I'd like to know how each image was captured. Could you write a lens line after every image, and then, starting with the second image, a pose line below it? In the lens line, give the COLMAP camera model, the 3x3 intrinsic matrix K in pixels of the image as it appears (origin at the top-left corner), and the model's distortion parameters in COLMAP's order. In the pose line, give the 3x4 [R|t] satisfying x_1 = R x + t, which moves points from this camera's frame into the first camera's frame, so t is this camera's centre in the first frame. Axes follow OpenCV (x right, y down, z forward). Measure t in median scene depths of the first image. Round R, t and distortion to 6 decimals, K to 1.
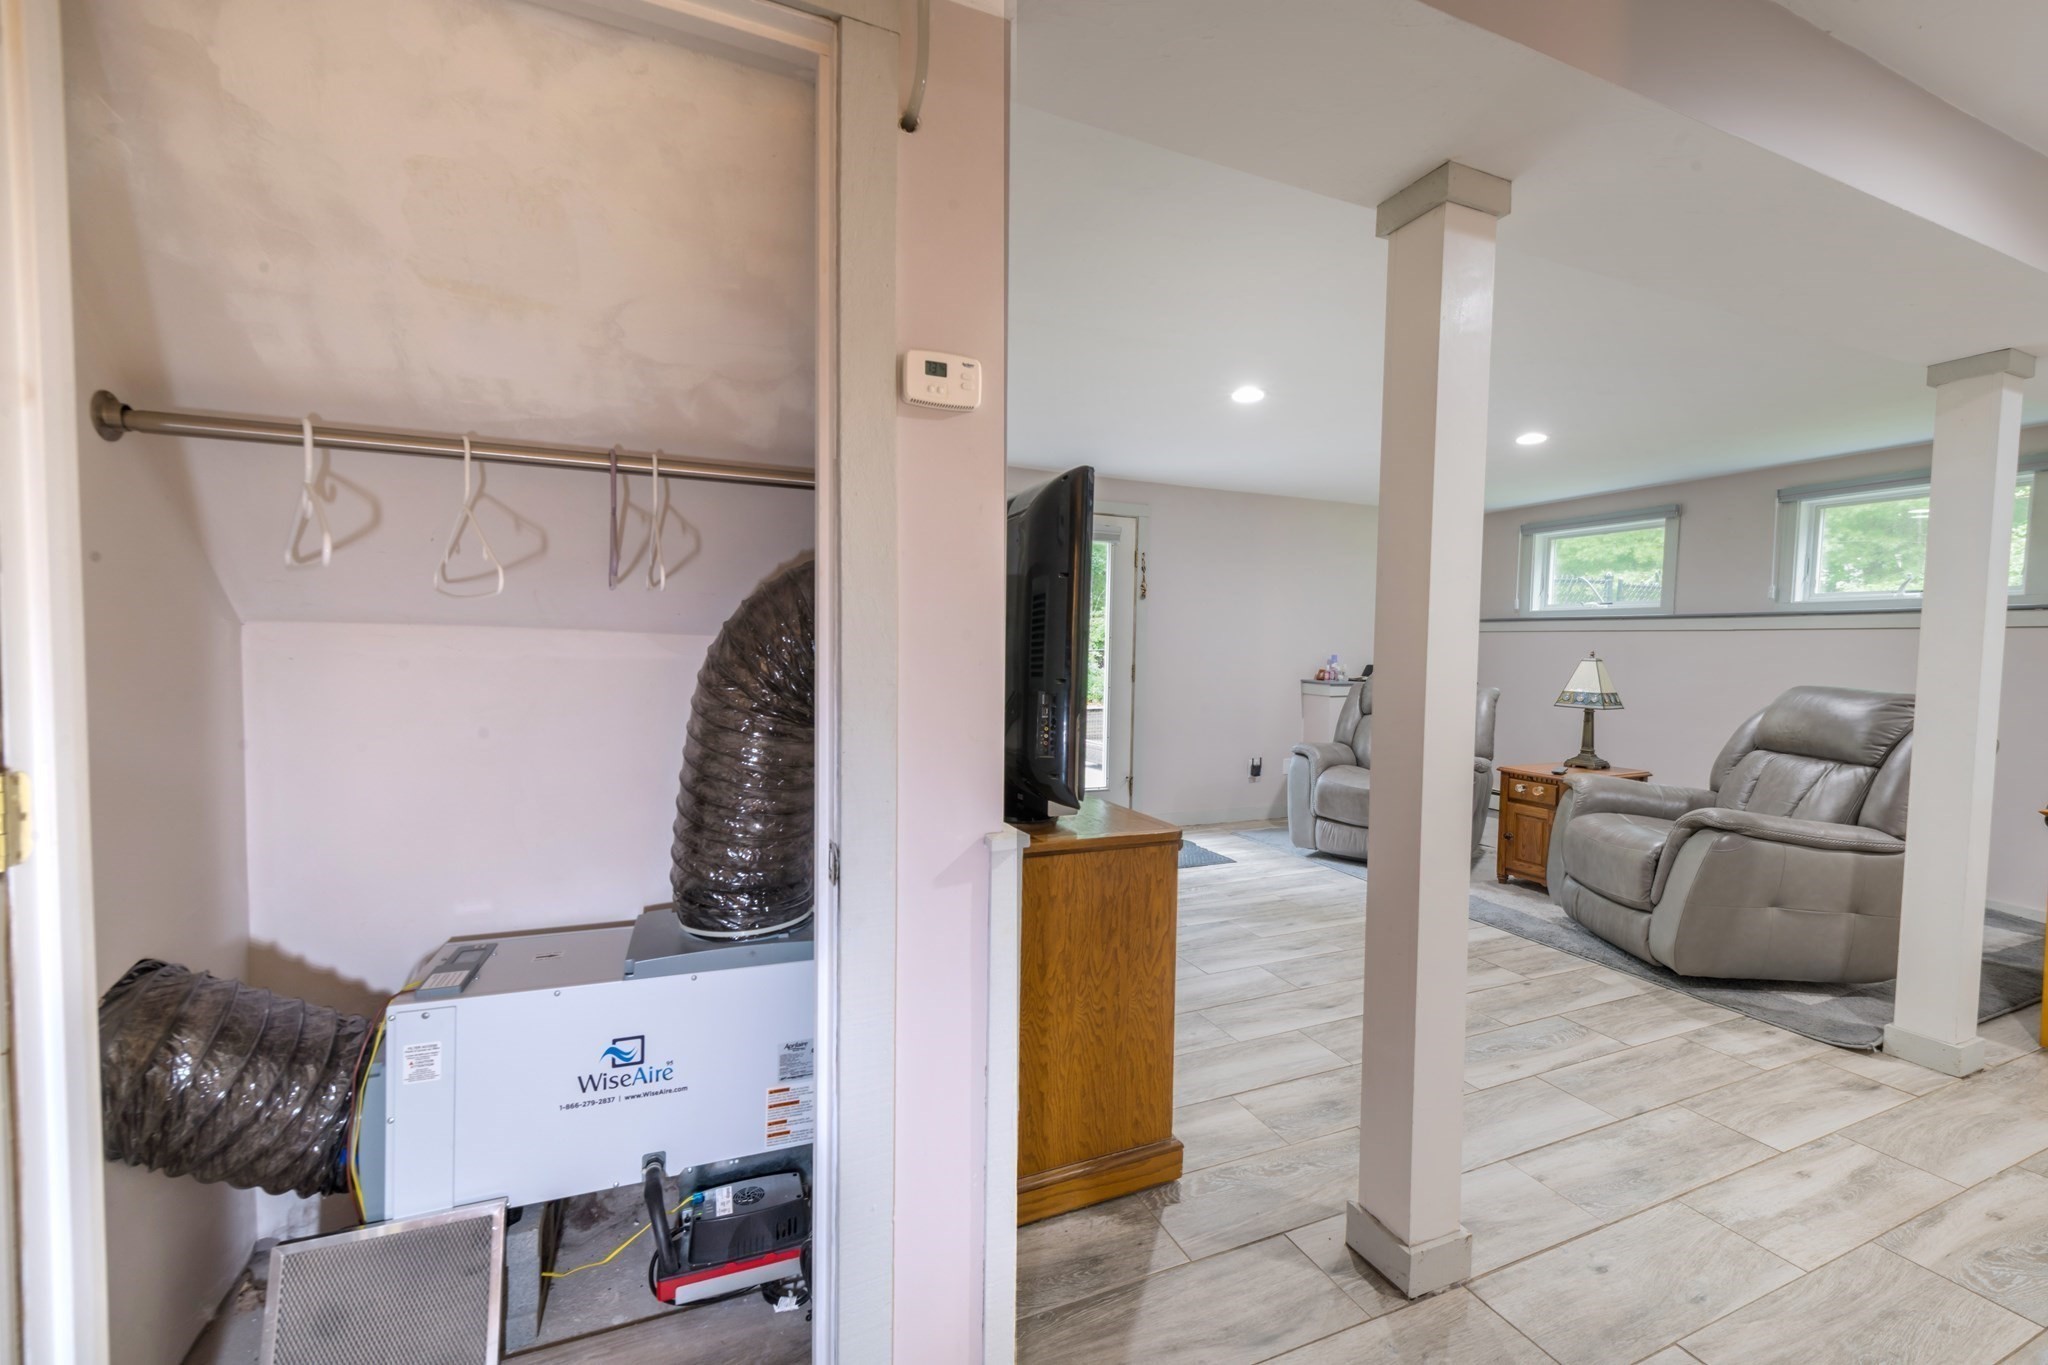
lens RADIAL K [[823.8, 0, 1015.3], [0, 823.8, 678.0], [0, 0, 1]] dist [0.003600, -0.000420]
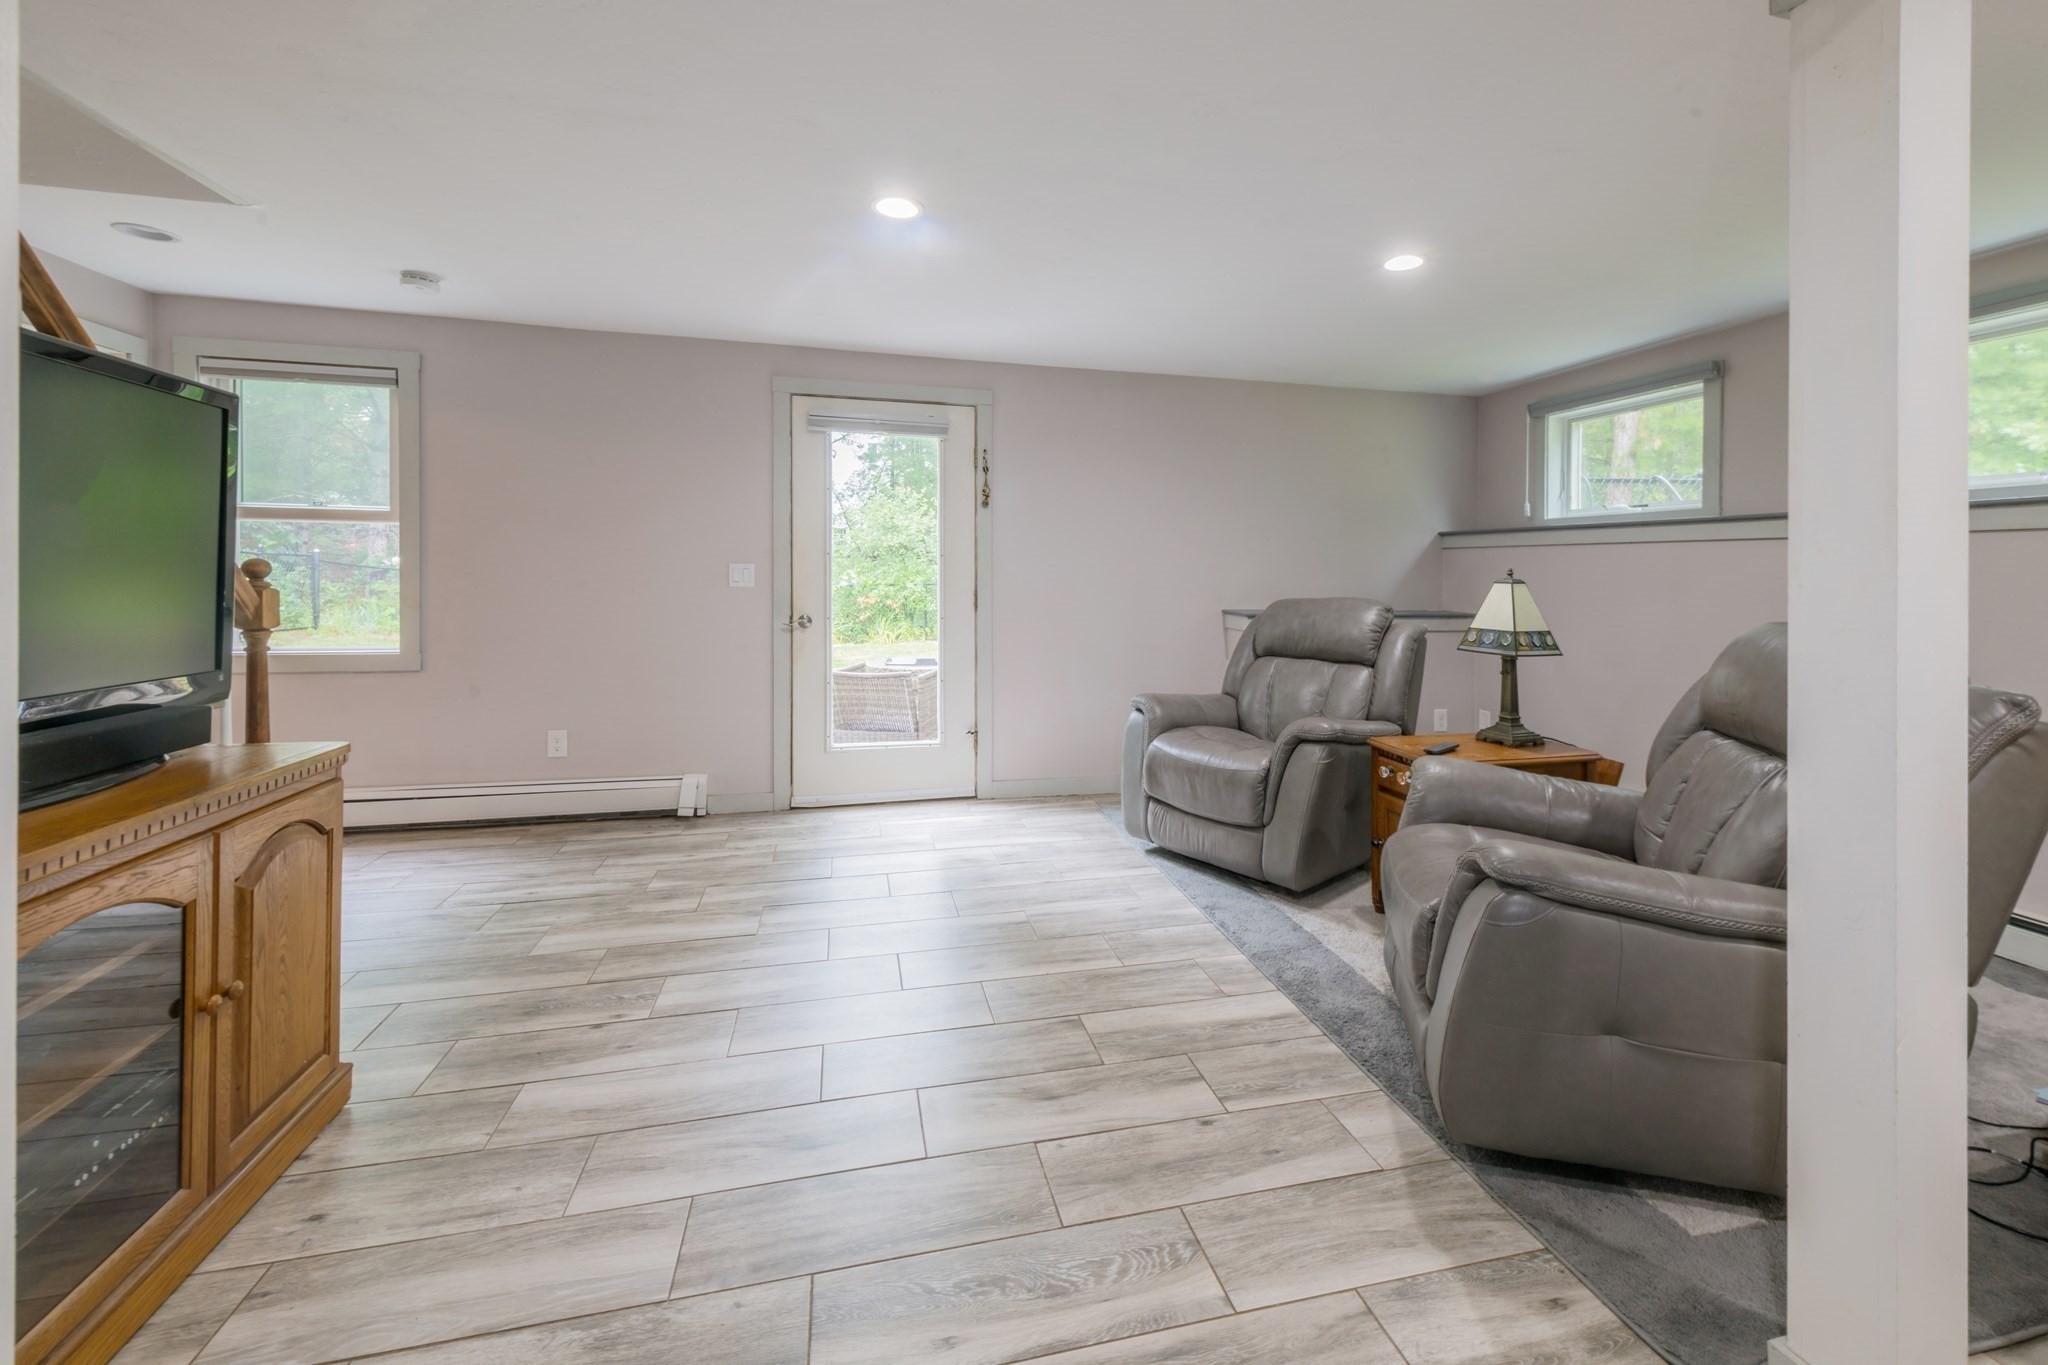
lens RADIAL K [[848.0, 0, 1051.5], [0, 848.0, 567.7], [0, 0, 1]] dist [0.007909, -0.000119]
pose [[0.988095, -0.002128, -0.153832, 0.455943], [-0.005270, 0.998849, -0.047670, 0.001609], [0.153756, 0.047913, 0.986947, 0.271806]]
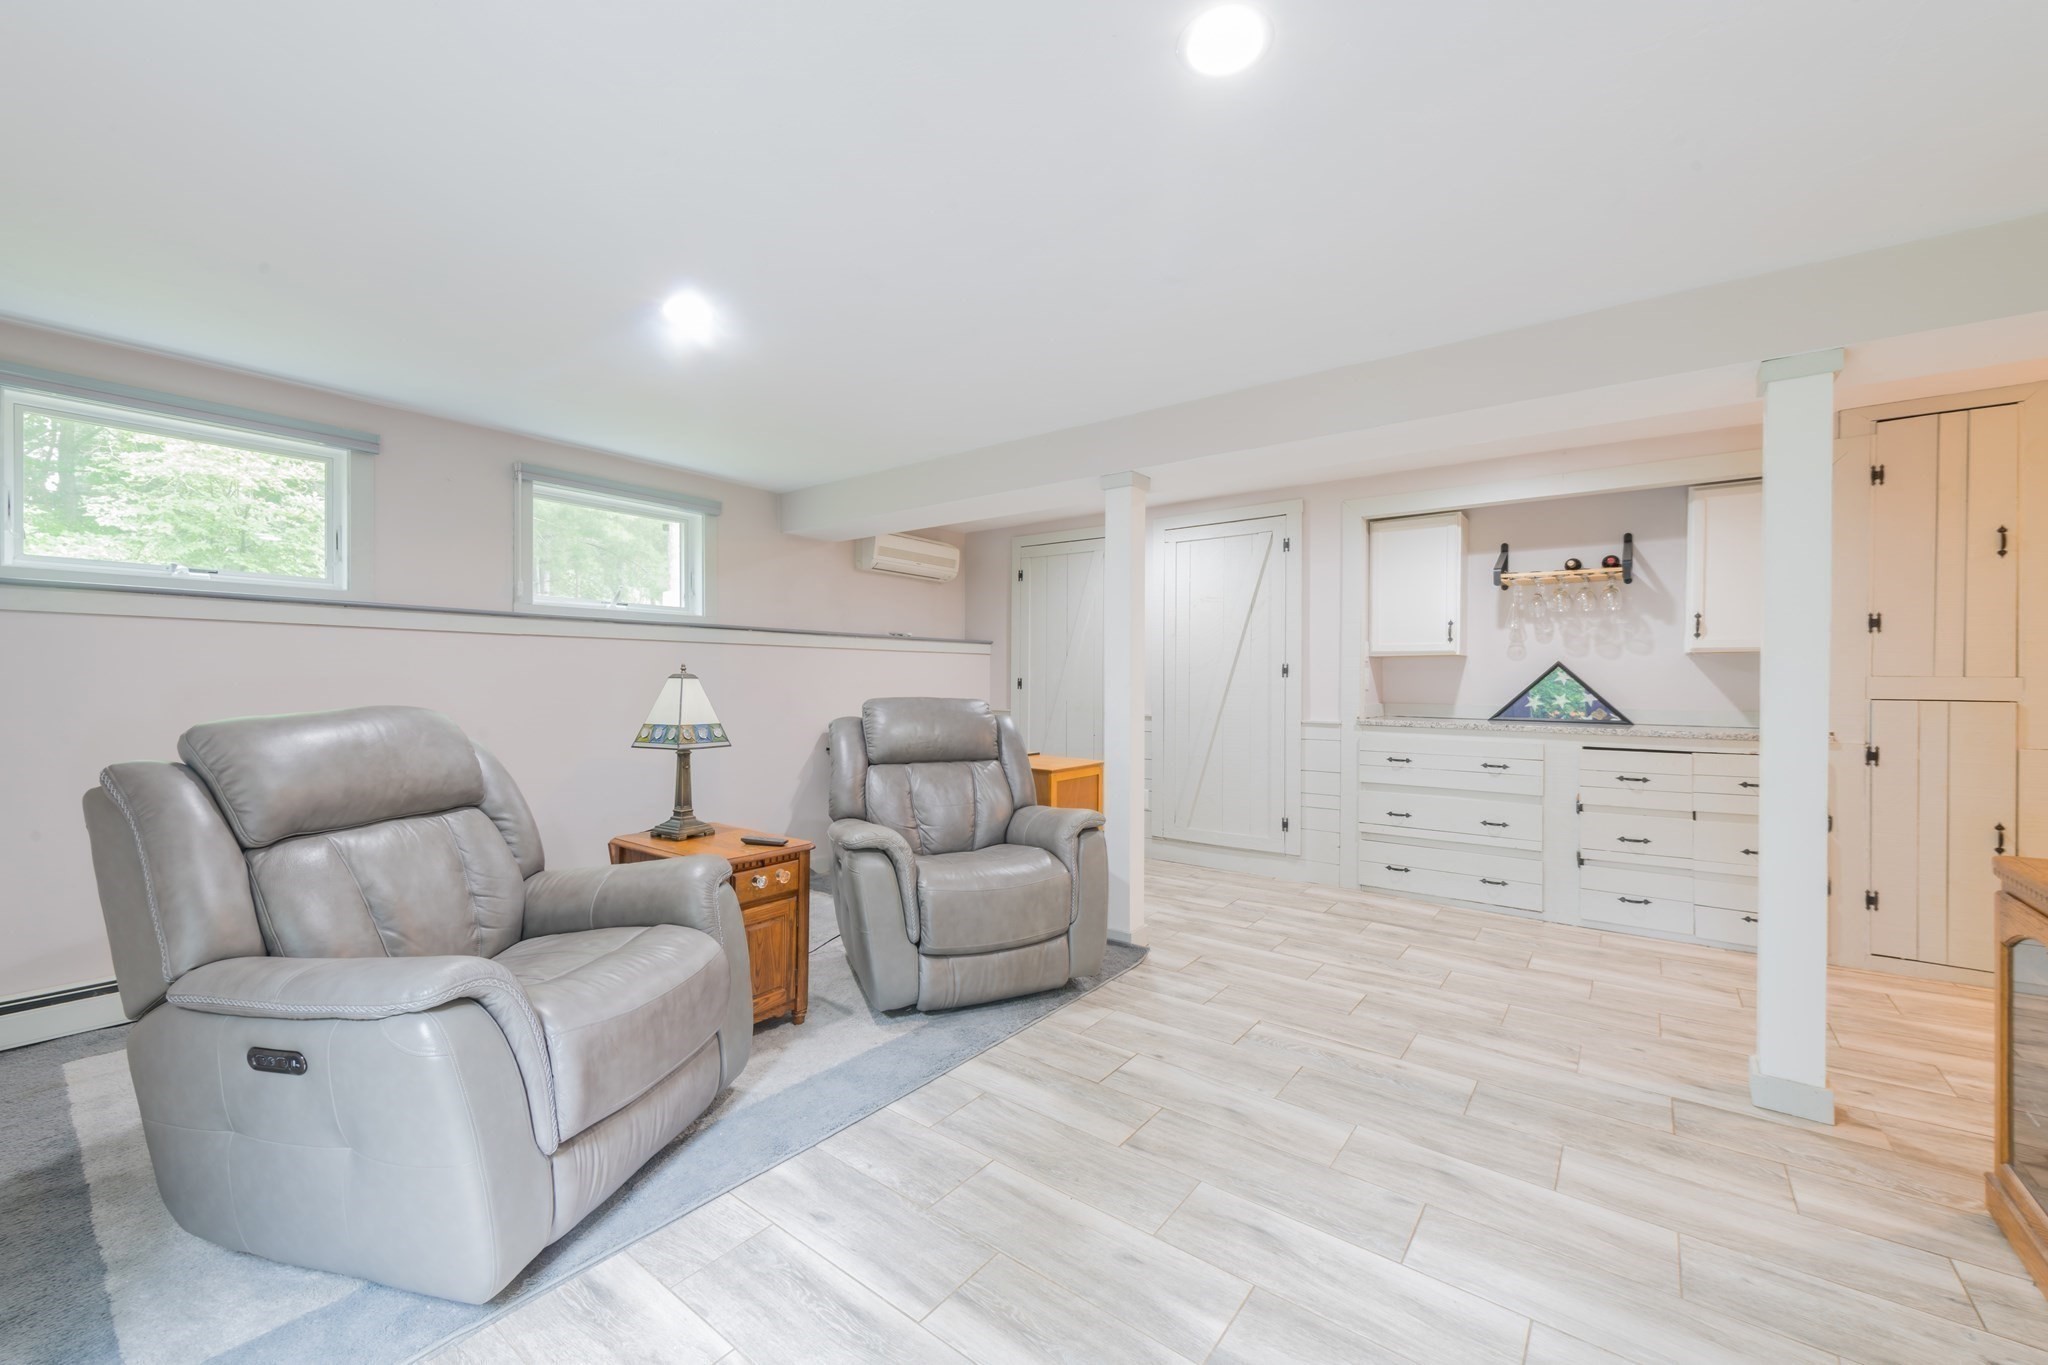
lens RADIAL K [[806.7, 0, 1032.3], [0, 806.7, 674.2], [0, 0, 1]] dist [0.006092, -0.002973]
pose [[-0.503782, -0.015629, 0.863689, -0.023306], [0.020237, 0.999348, 0.029888, -0.039597], [-0.863594, 0.032535, -0.503137, 1.147913]]
